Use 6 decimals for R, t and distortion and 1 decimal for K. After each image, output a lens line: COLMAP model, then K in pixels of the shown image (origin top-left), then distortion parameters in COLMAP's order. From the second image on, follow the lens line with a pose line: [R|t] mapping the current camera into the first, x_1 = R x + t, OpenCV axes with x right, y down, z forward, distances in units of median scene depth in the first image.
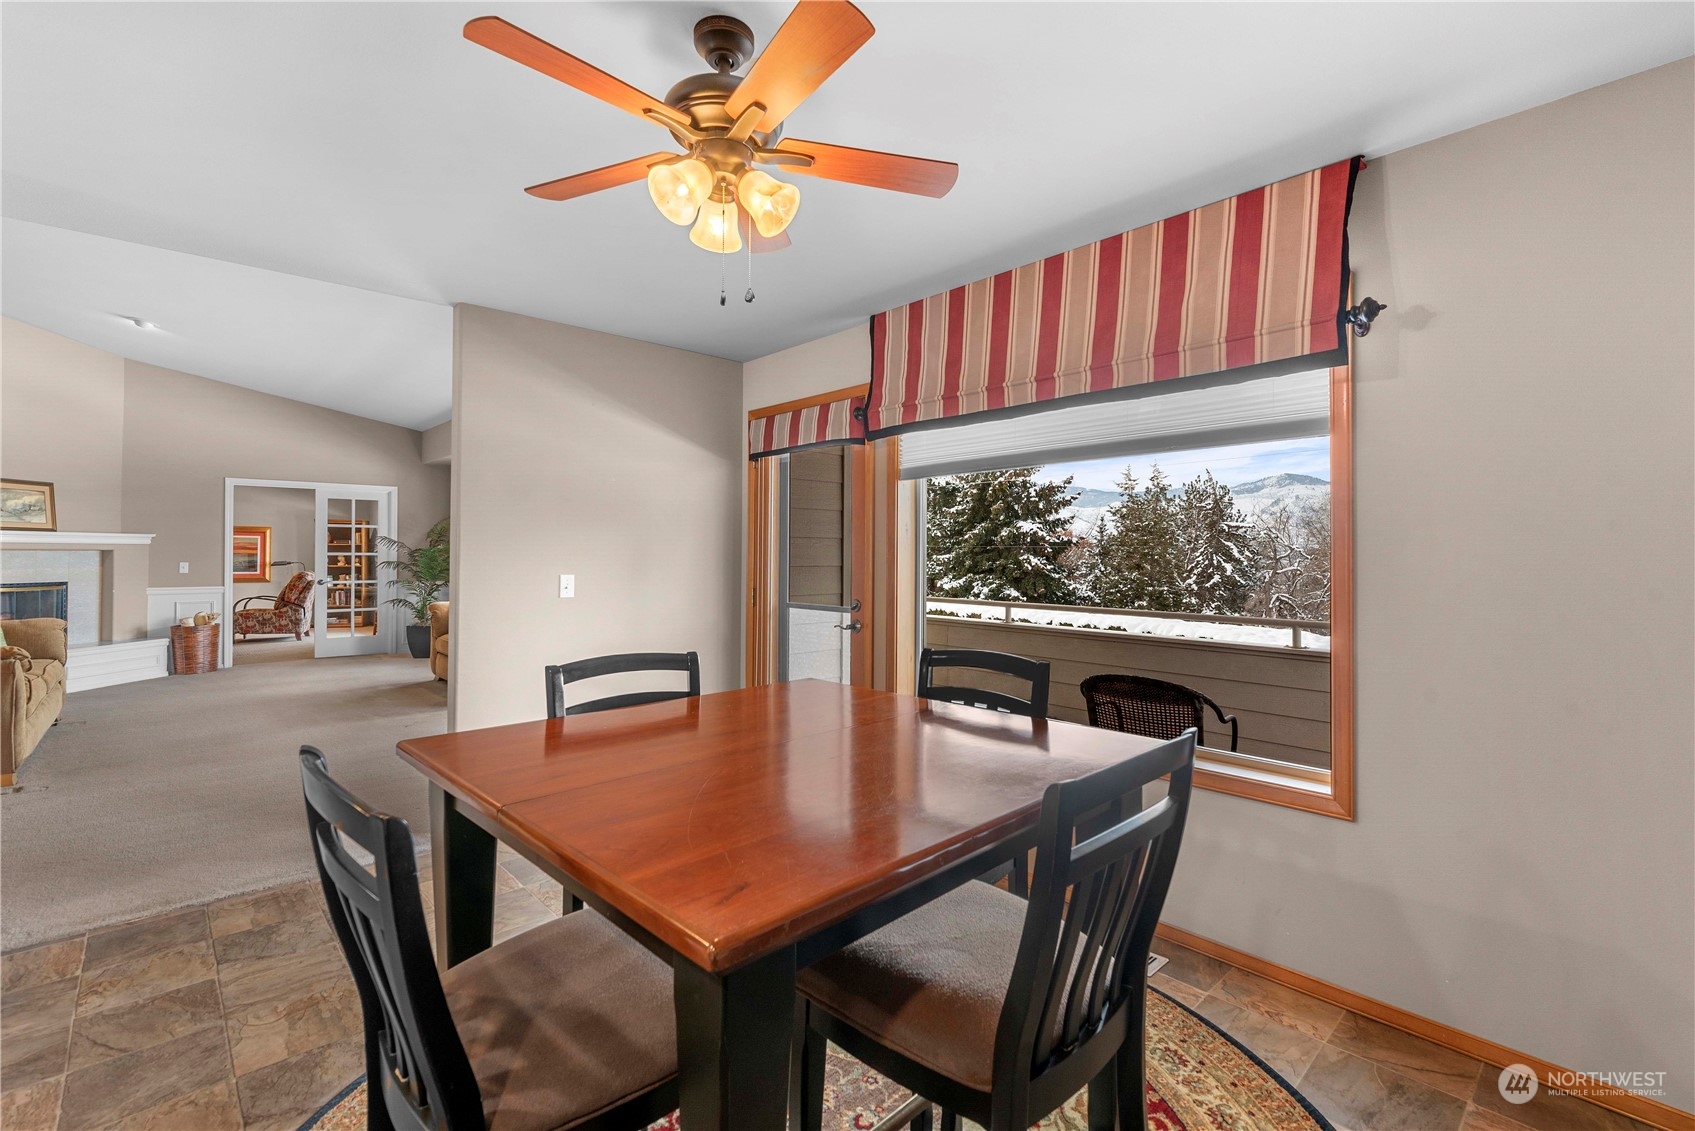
lens RADIAL K [[747.7, 0, 855.9], [0, 747.7, 545.1], [0, 0, 1]] dist [0.006359, -0.001473]
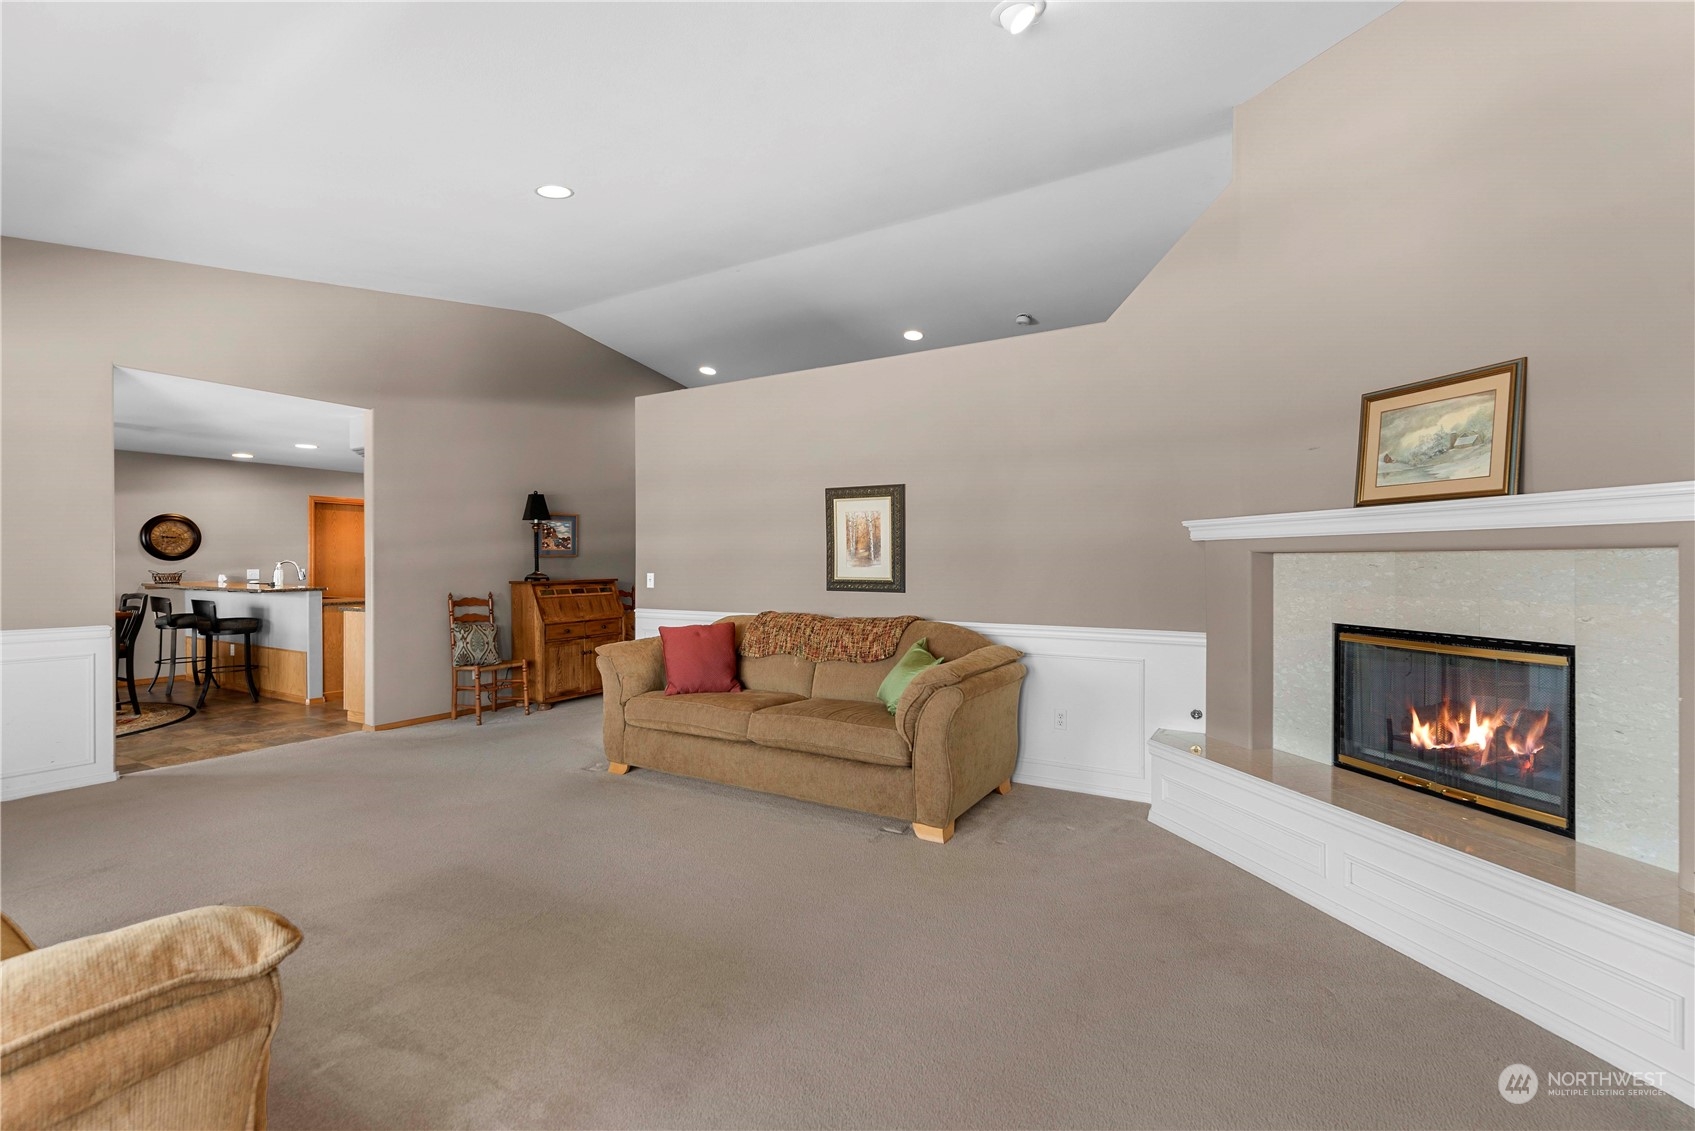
lens RADIAL K [[747.7, 0, 844.3], [0, 747.7, 559.3], [0, 0, 1]] dist [0.006359, -0.001473]
pose [[-0.961224, -0.002745, -0.275756, -0.390137], [0.001284, 0.999895, -0.014431, 0.009434], [0.275767, -0.014226, -0.961119, 0.729071]]
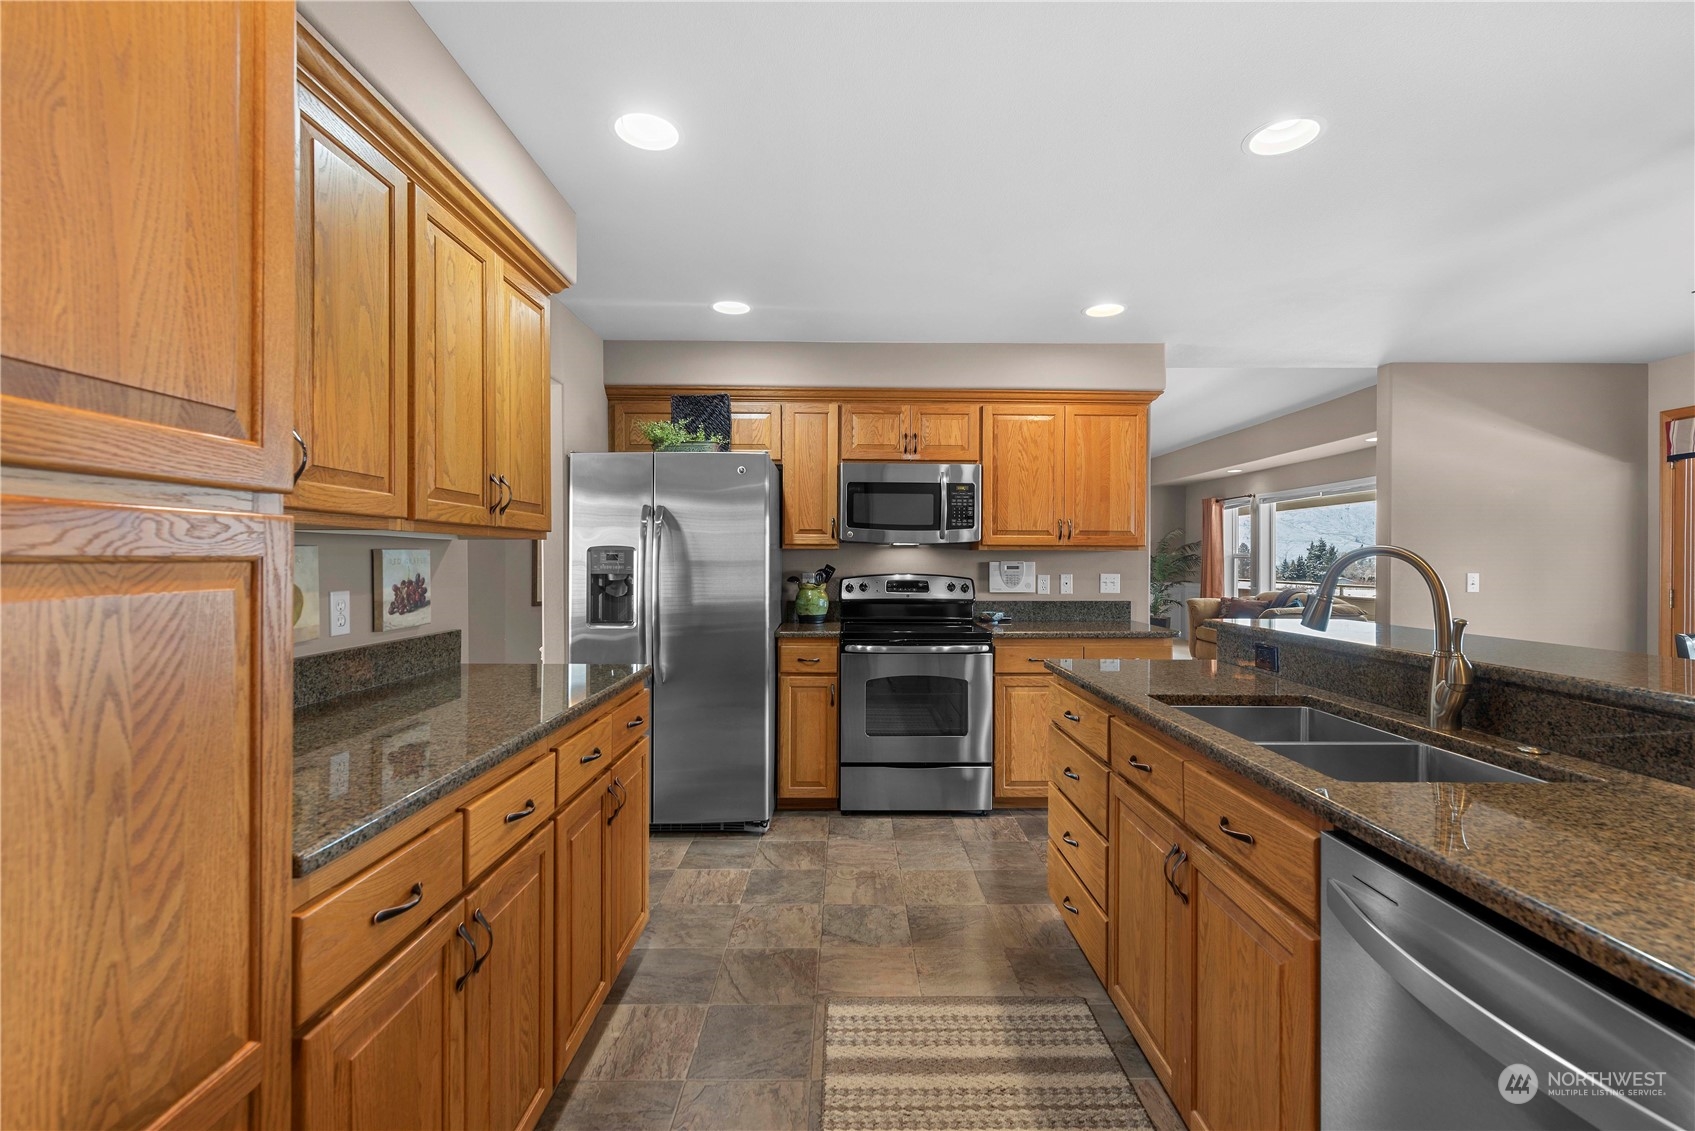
lens RADIAL K [[747.7, 0, 863.0], [0, 747.7, 565.6], [0, 0, 1]] dist [0.006359, -0.001473]
pose [[0.749604, 0.002800, -0.661880, -0.097204], [0.007870, 0.999883, 0.013143, 0.001428], [0.661839, -0.015061, 0.749494, -0.164643]]
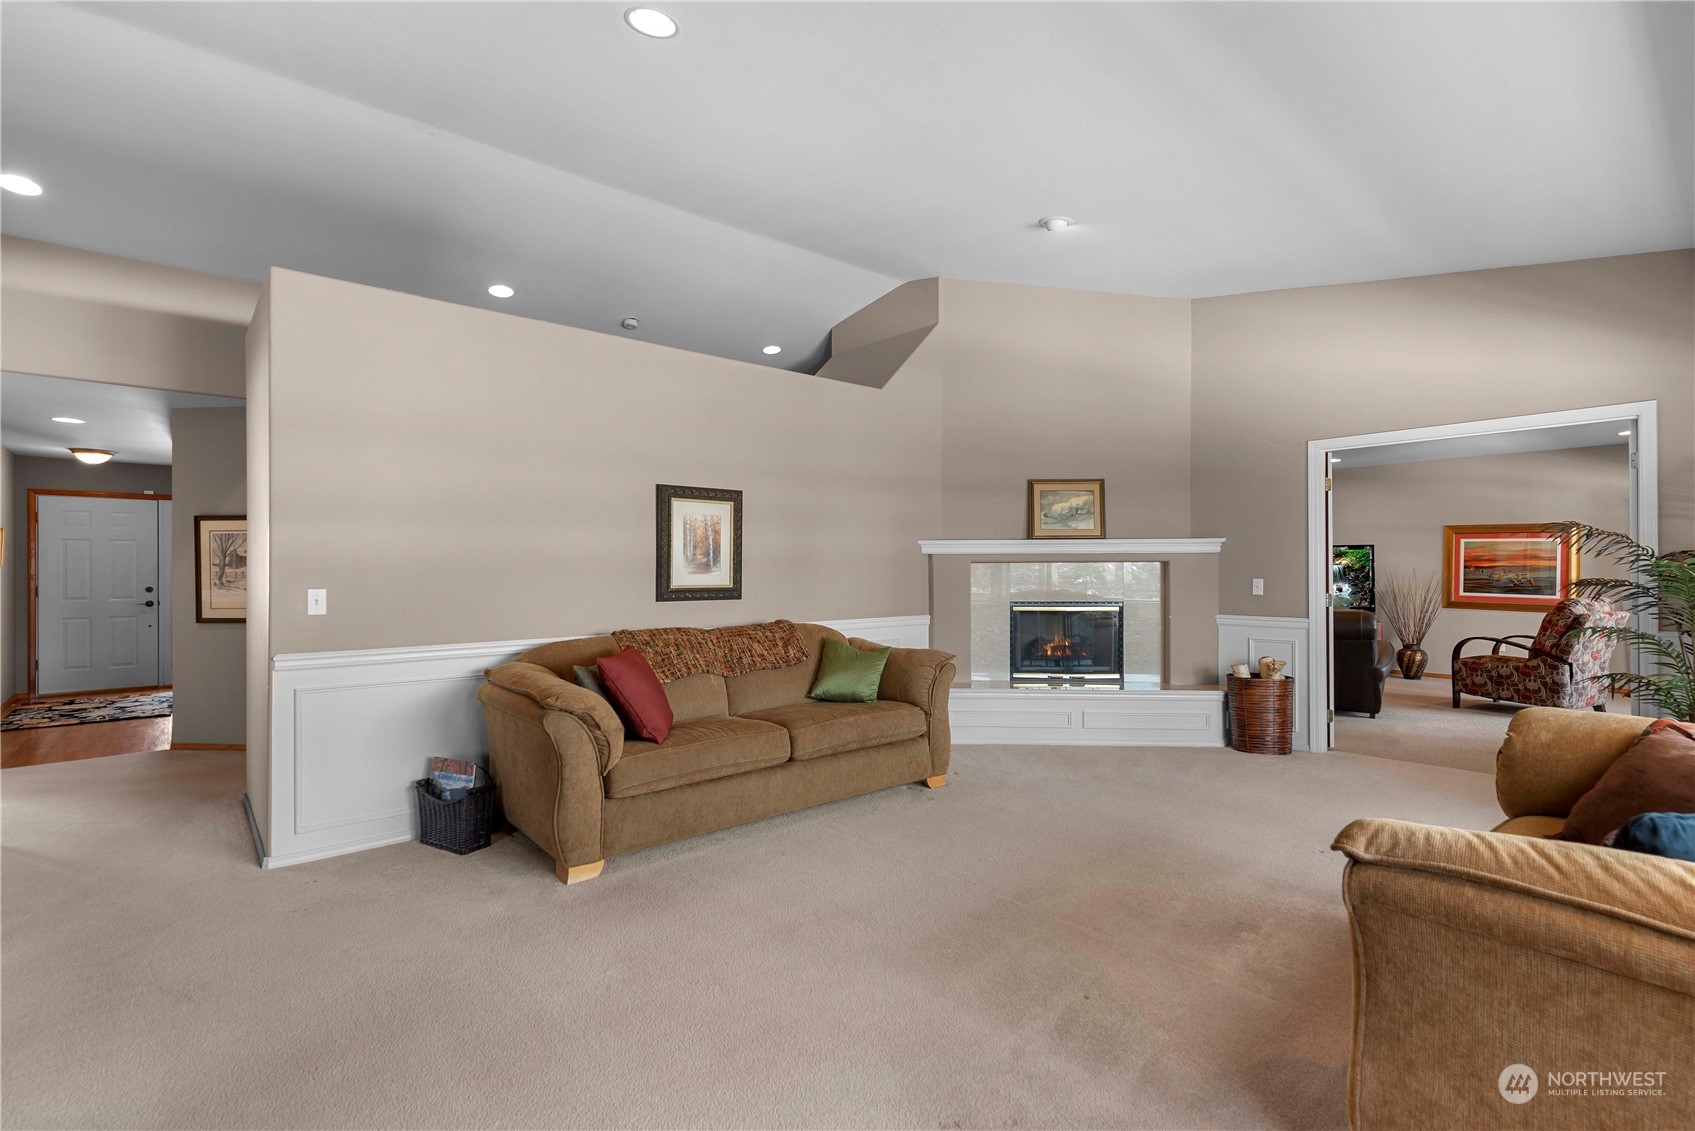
lens RADIAL K [[780.6, 0, 859.3], [0, 780.6, 561.2], [0, 0, 1]] dist [0.003765, -0.001828]
pose [[-0.034495, -0.013685, -0.999311, -0.128683], [0.014823, 0.999789, -0.014203, 0.008161], [0.999295, -0.015303, -0.034285, 0.446666]]
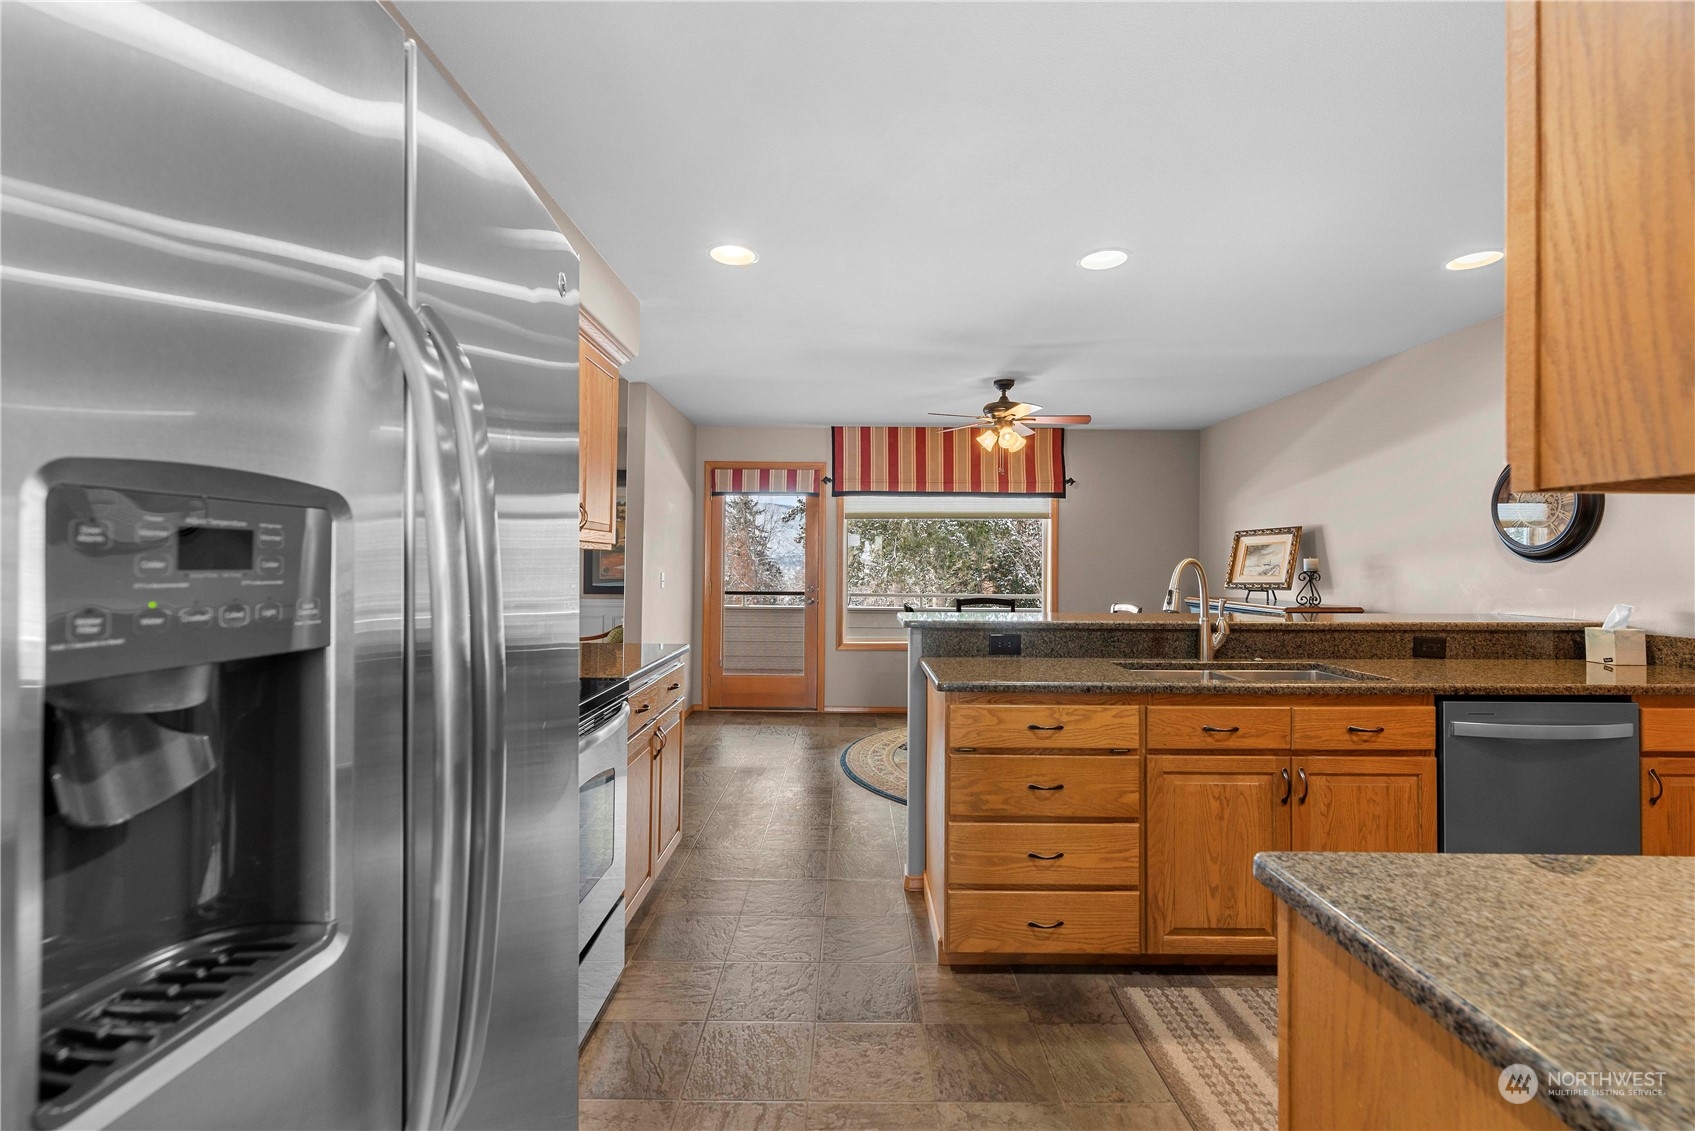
lens RADIAL K [[747.7, 0, 868.3], [0, 747.7, 568.1], [0, 0, 1]] dist [0.006359, -0.001473]
pose [[0.659323, -0.003229, 0.751853, -0.358451], [-0.012260, 0.999812, 0.015045, 0.001433], [-0.751760, -0.019137, 0.659159, -0.070799]]
